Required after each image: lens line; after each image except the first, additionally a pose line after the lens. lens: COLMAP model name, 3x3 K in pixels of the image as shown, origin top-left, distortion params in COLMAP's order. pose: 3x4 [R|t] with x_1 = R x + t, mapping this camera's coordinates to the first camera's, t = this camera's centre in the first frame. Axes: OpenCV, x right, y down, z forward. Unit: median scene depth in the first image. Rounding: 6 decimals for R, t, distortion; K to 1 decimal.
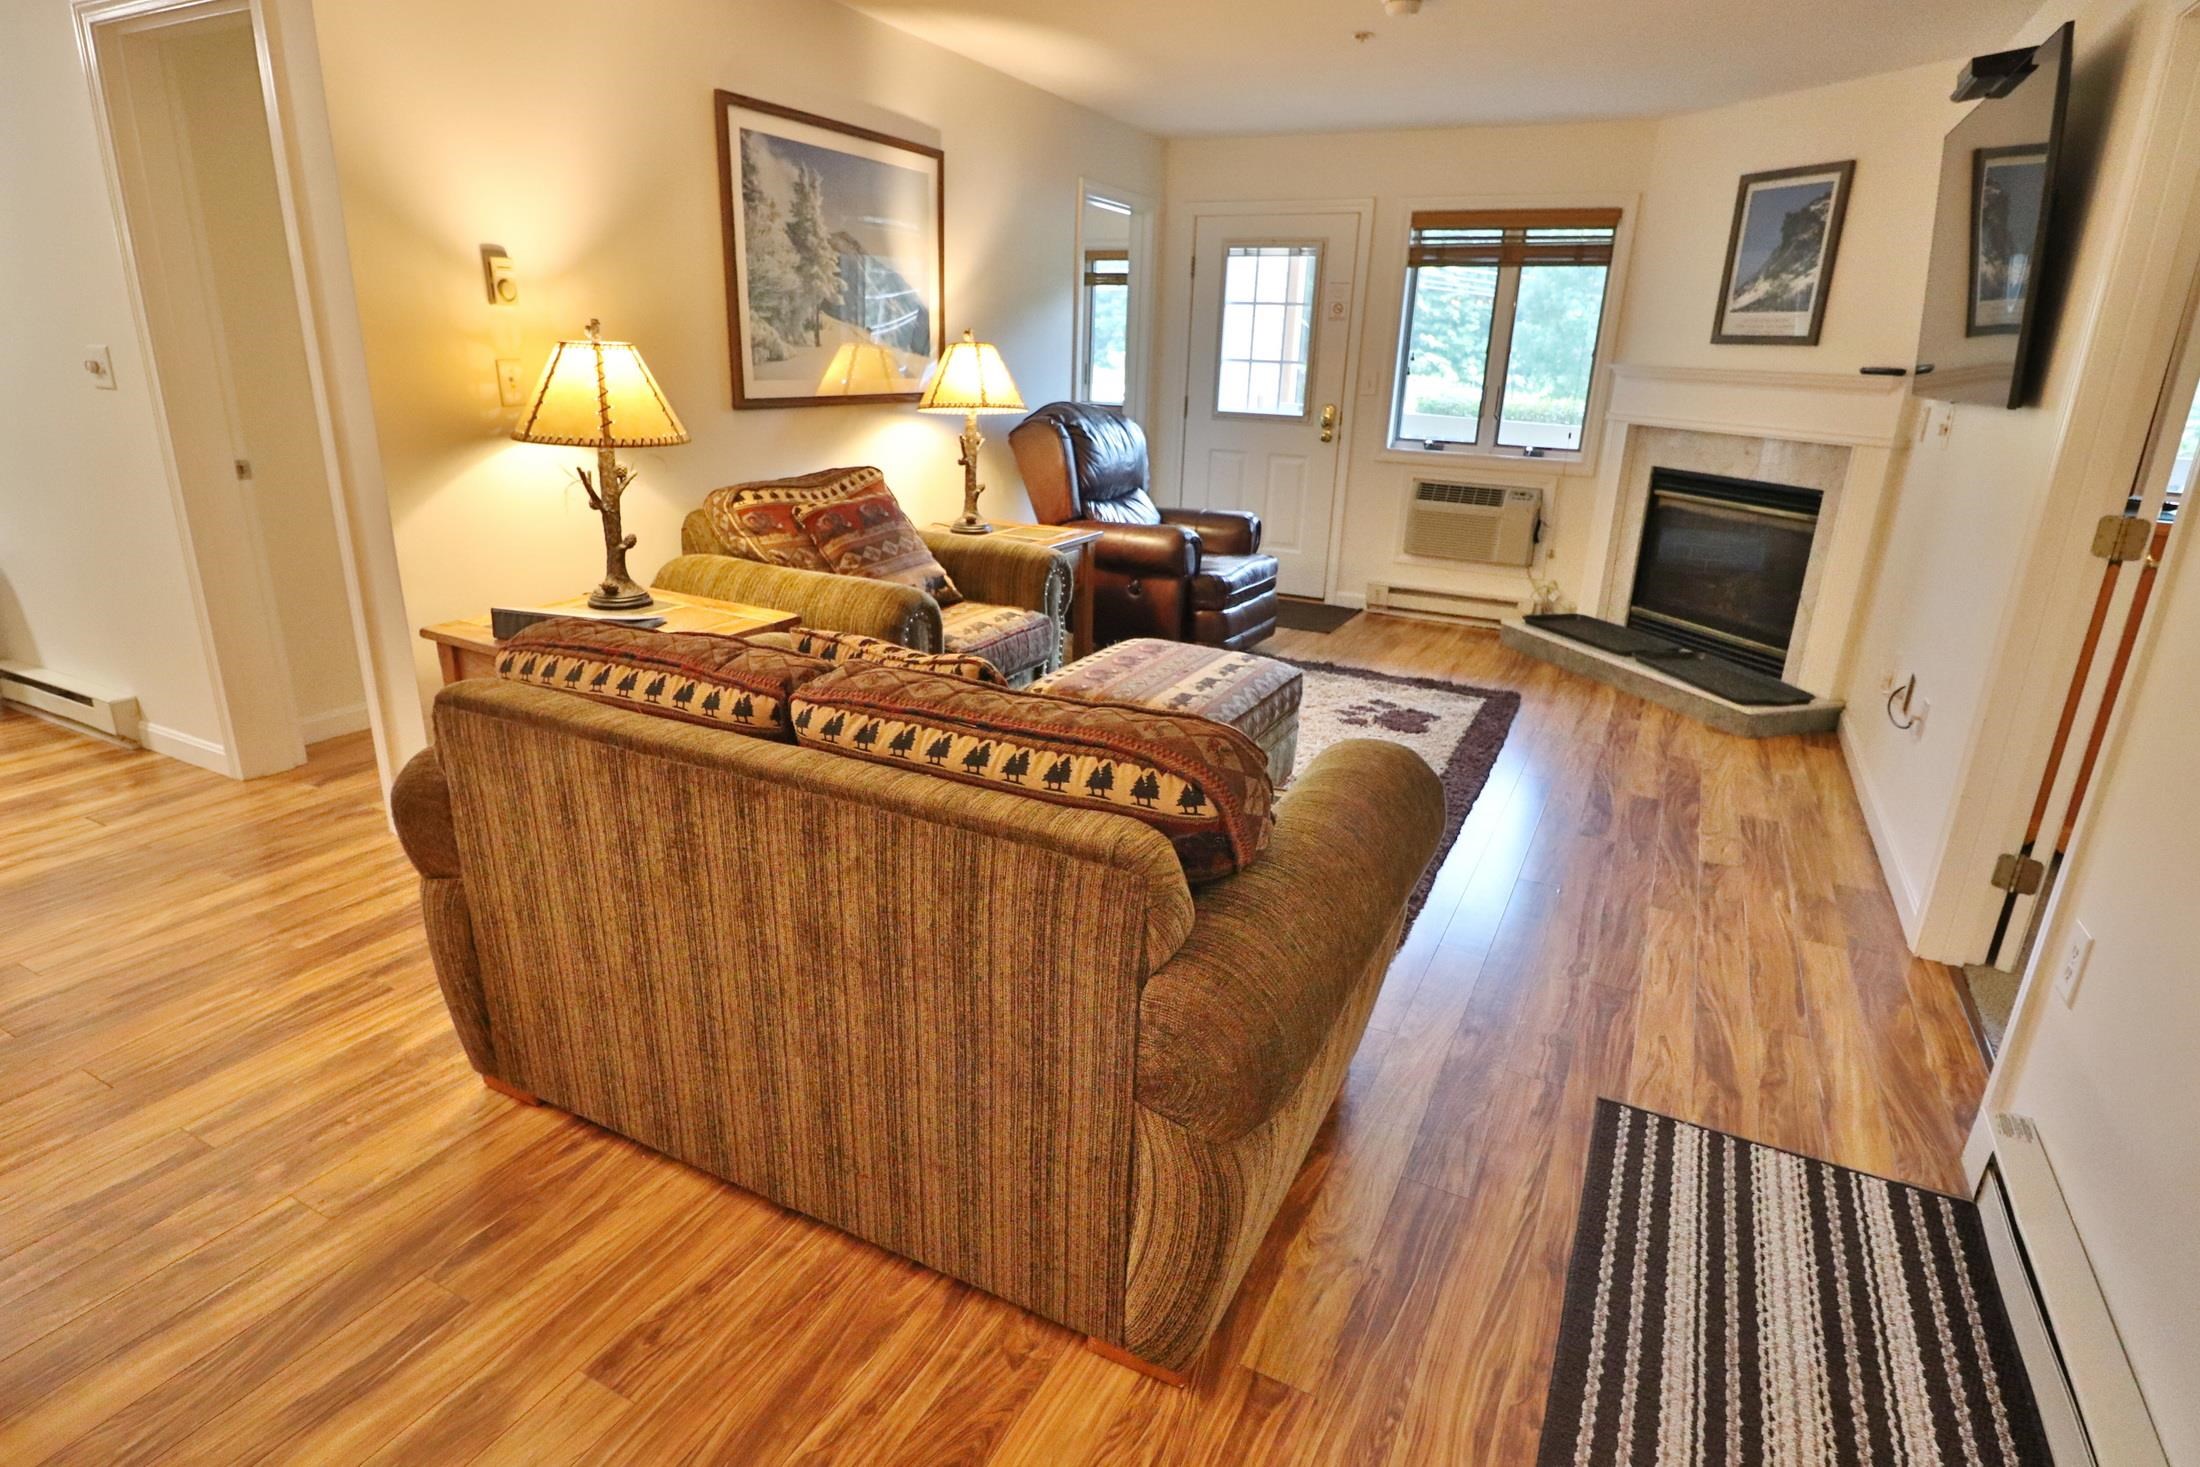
lens RADIAL K [[1140.8, 0, 1105.4], [0, 1140.8, 728.2], [0, 0, 1]] dist [0.002814, -0.014977]
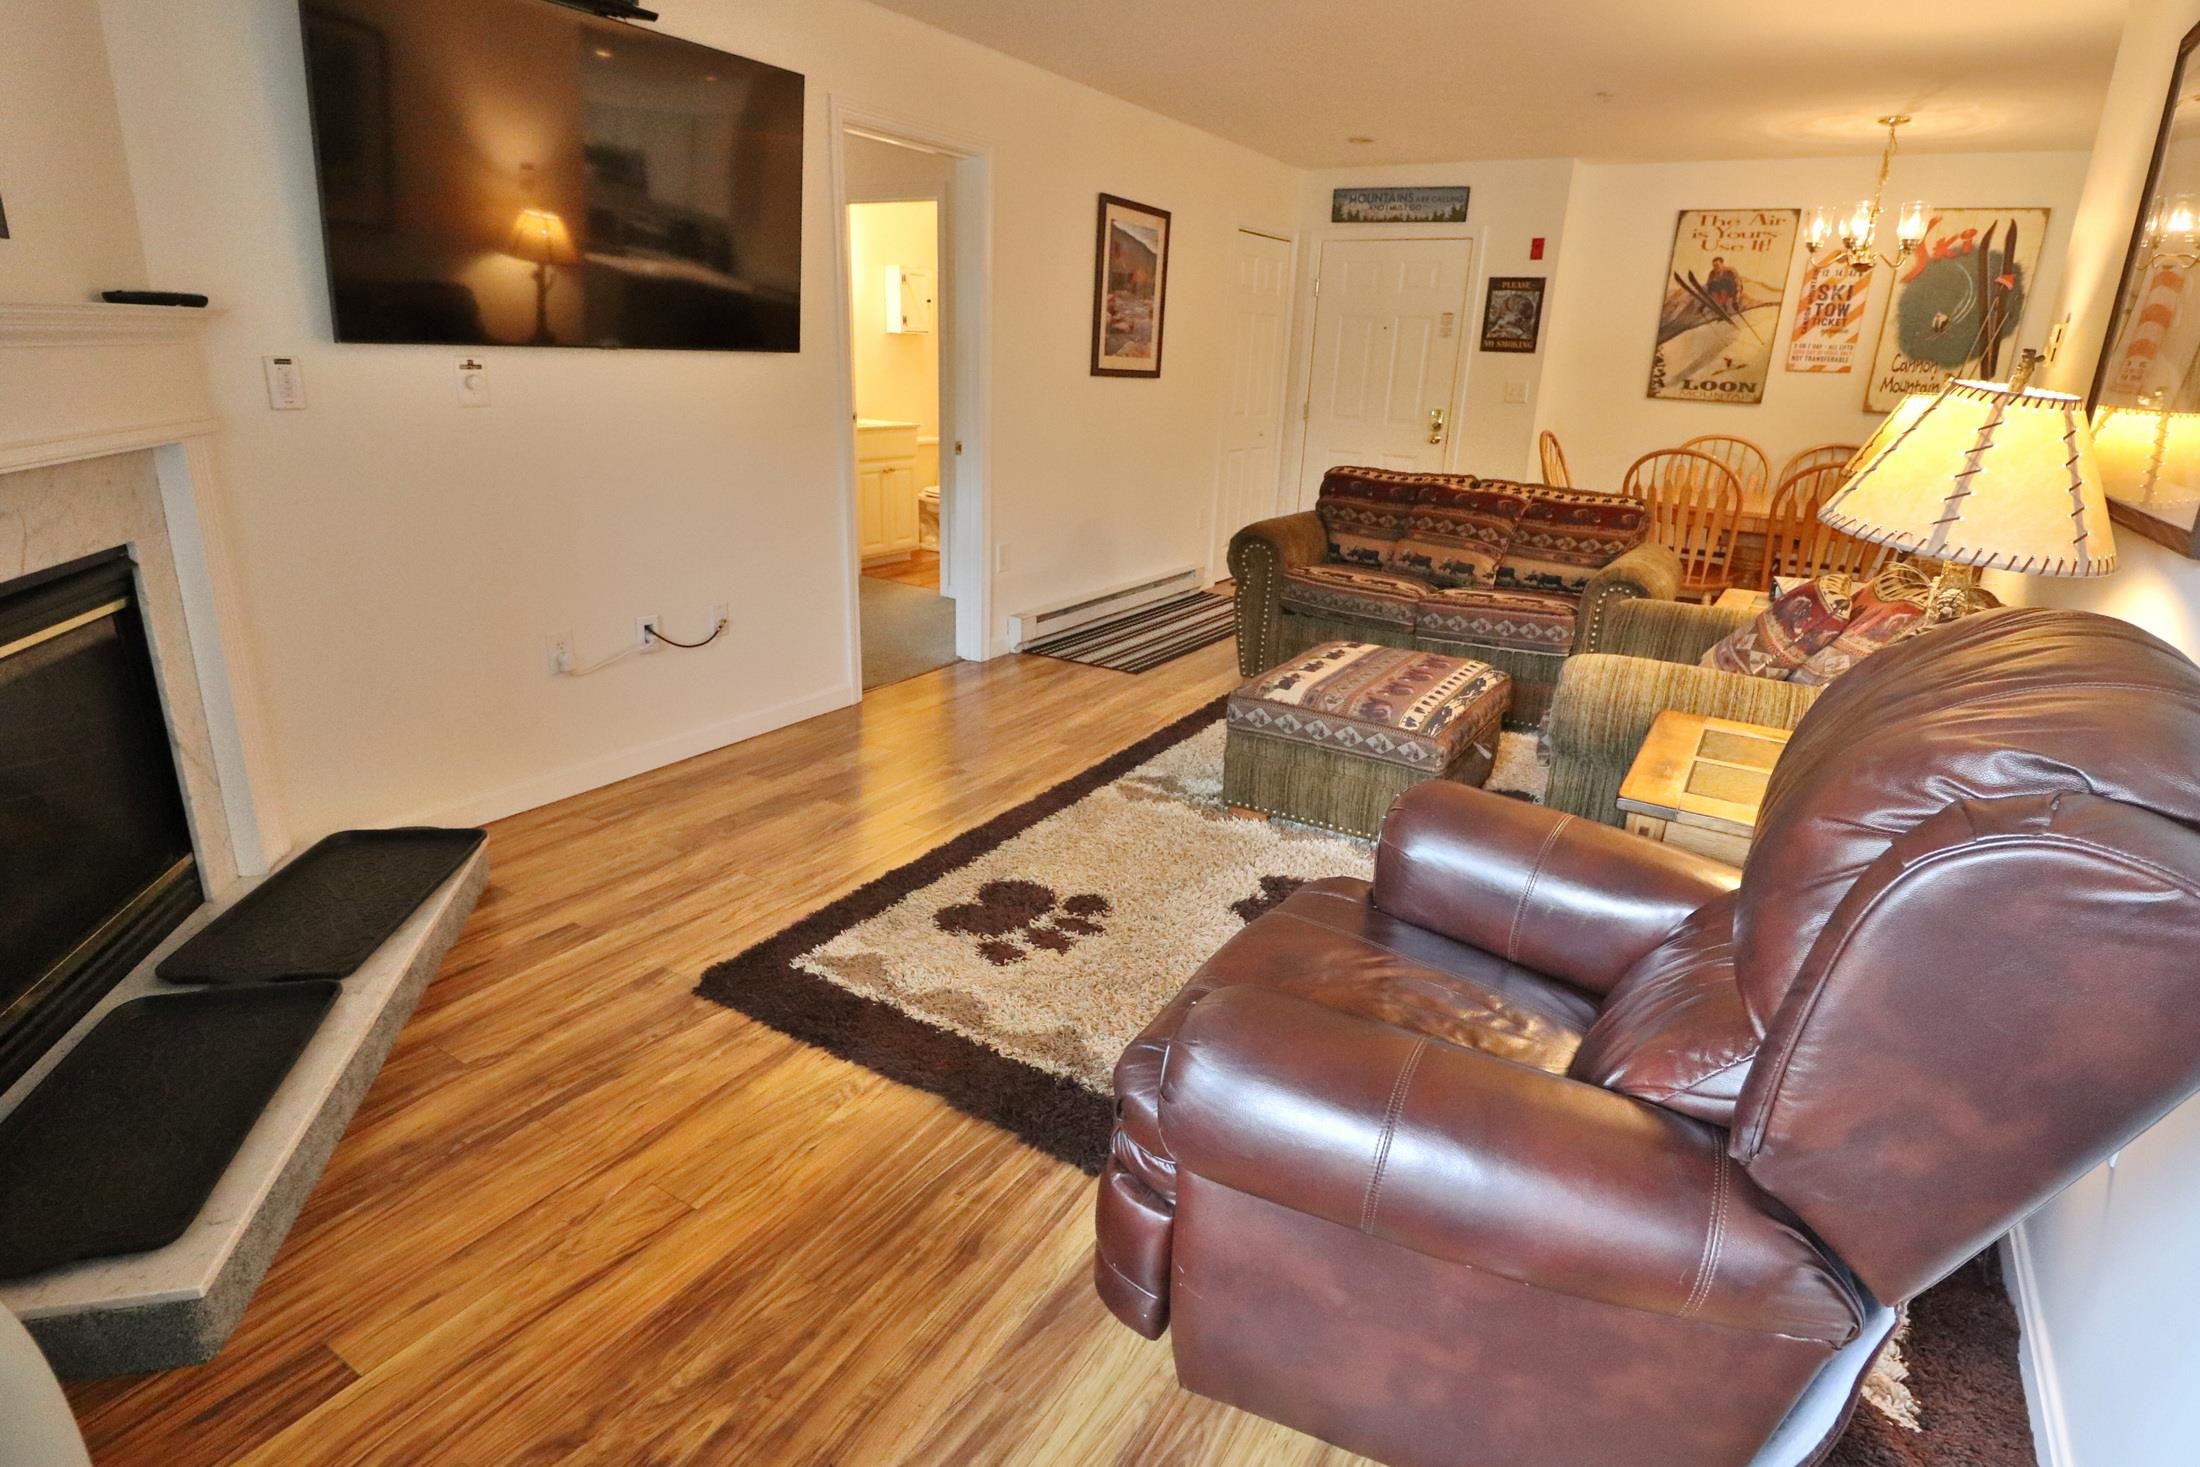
lens RADIAL K [[1140.8, 0, 1105.4], [0, 1140.8, 728.2], [0, 0, 1]] dist [0.002814, -0.014977]
pose [[-0.993723, -0.095928, 0.057559, 0.172604], [-0.042374, 0.798925, 0.599936, -0.457722], [-0.103536, 0.593731, -0.797975, 1.398321]]
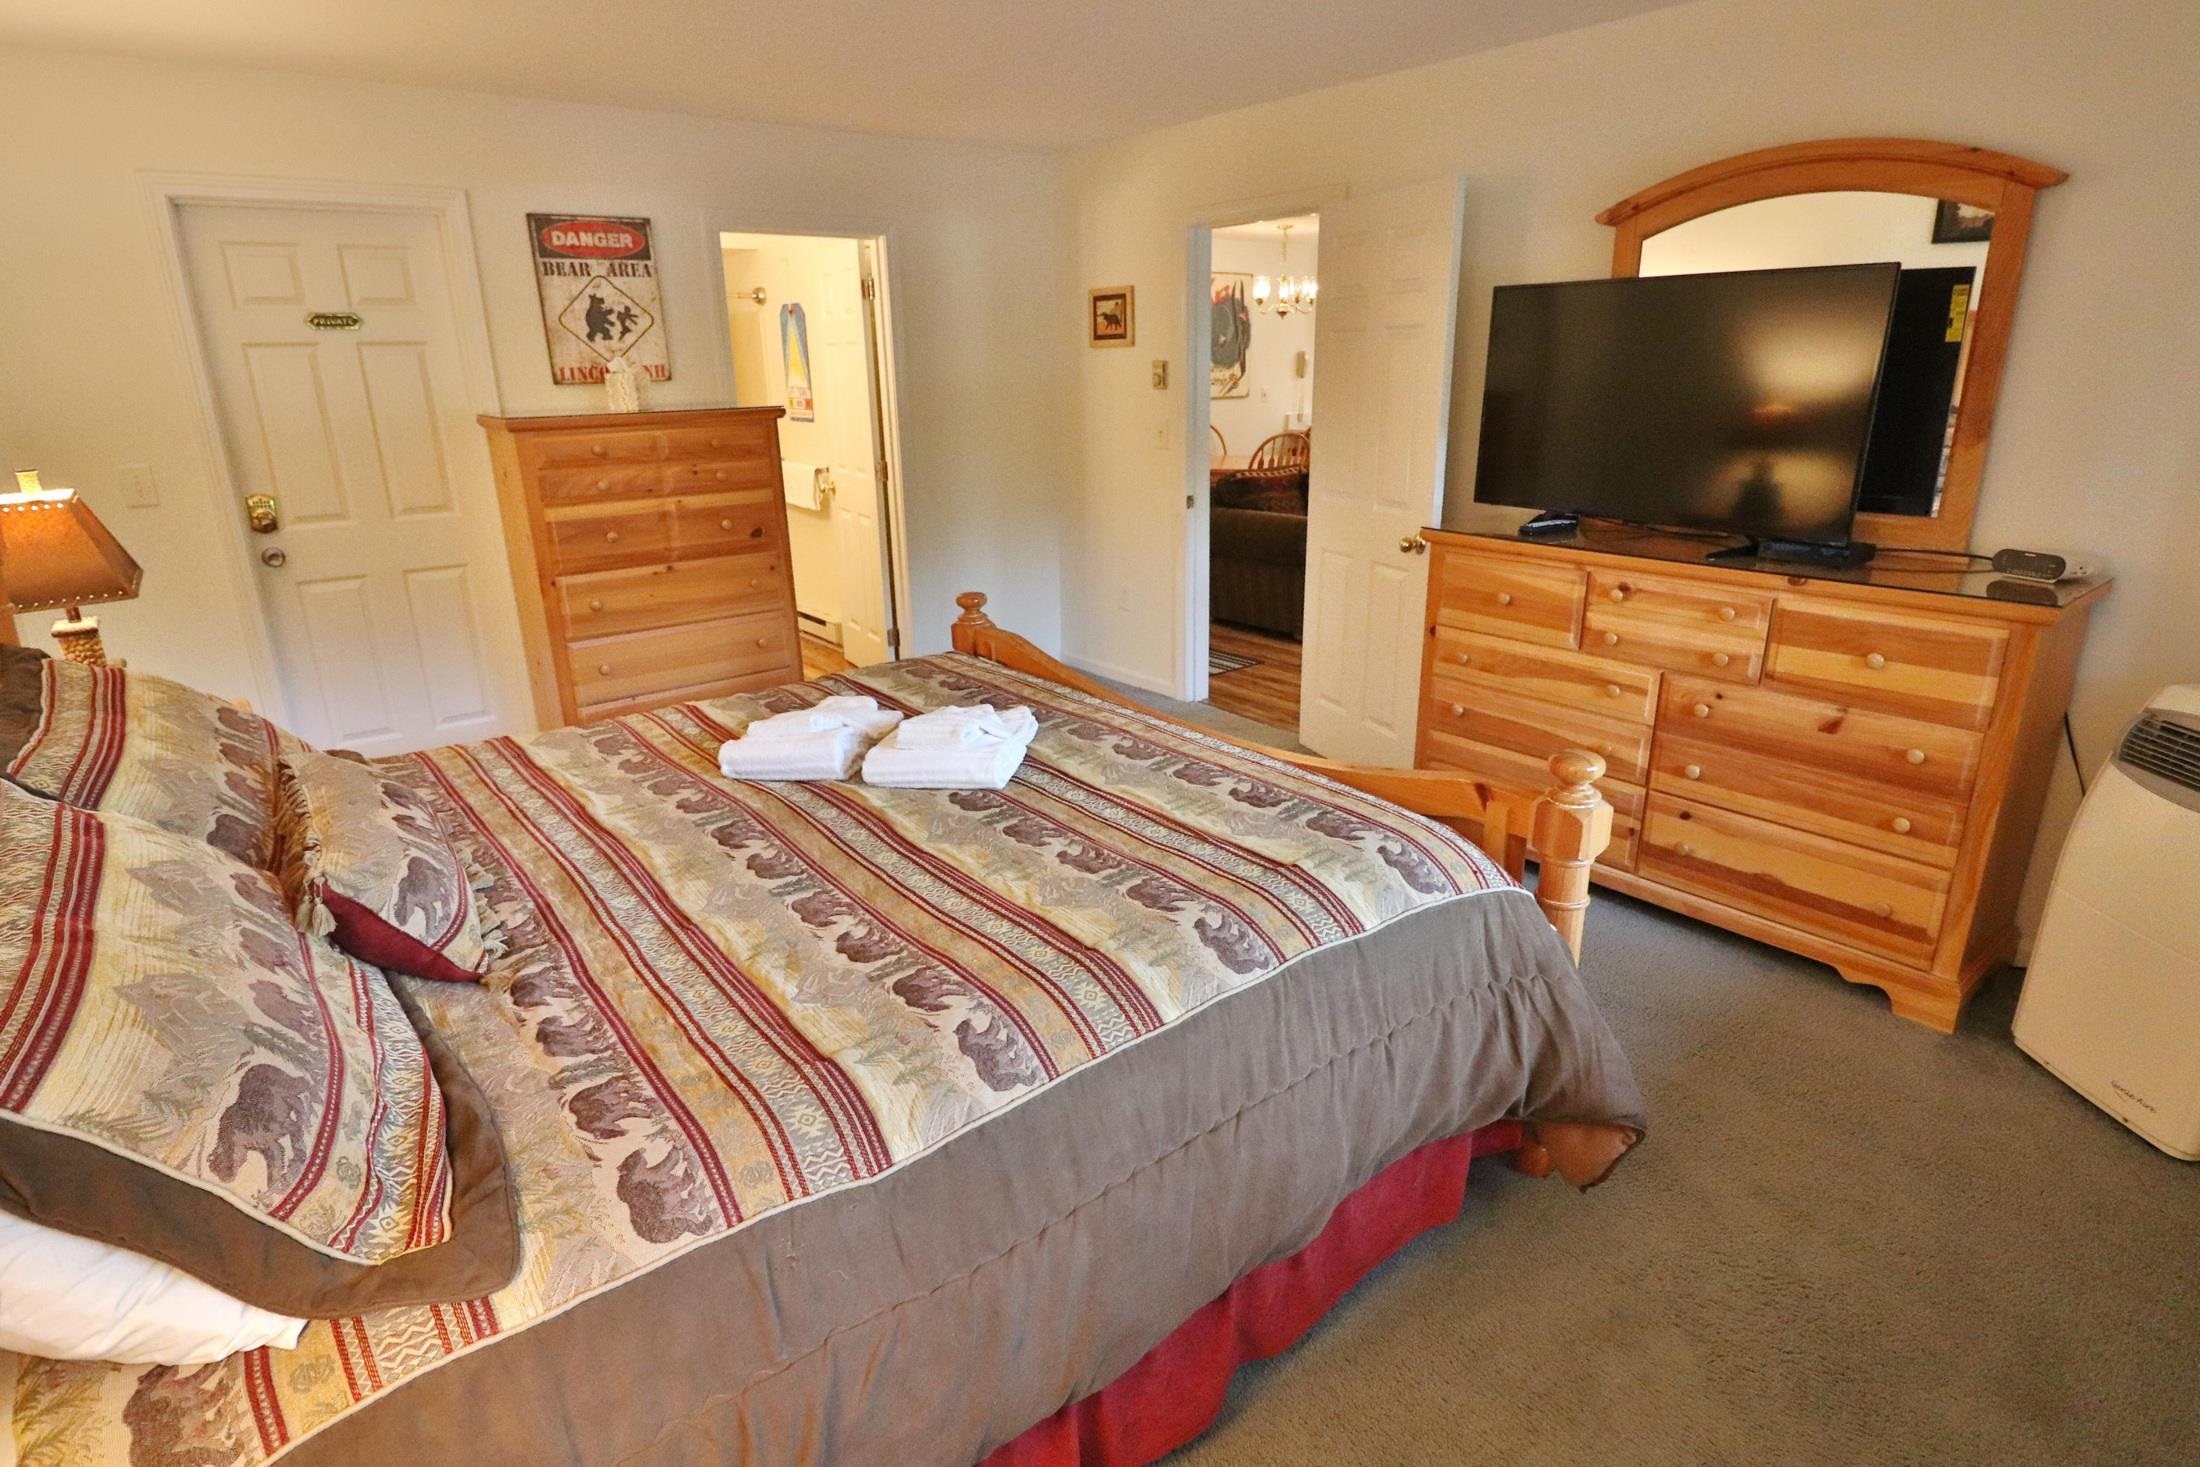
lens RADIAL K [[1140.8, 0, 1105.4], [0, 1140.8, 728.2], [0, 0, 1]] dist [0.002814, -0.014977]
pose [[-0.412102, 0.253423, -0.875185, 1.455425], [-0.290948, 0.873651, 0.389979, -0.234363], [0.863435, 0.415345, -0.286300, 0.735664]]
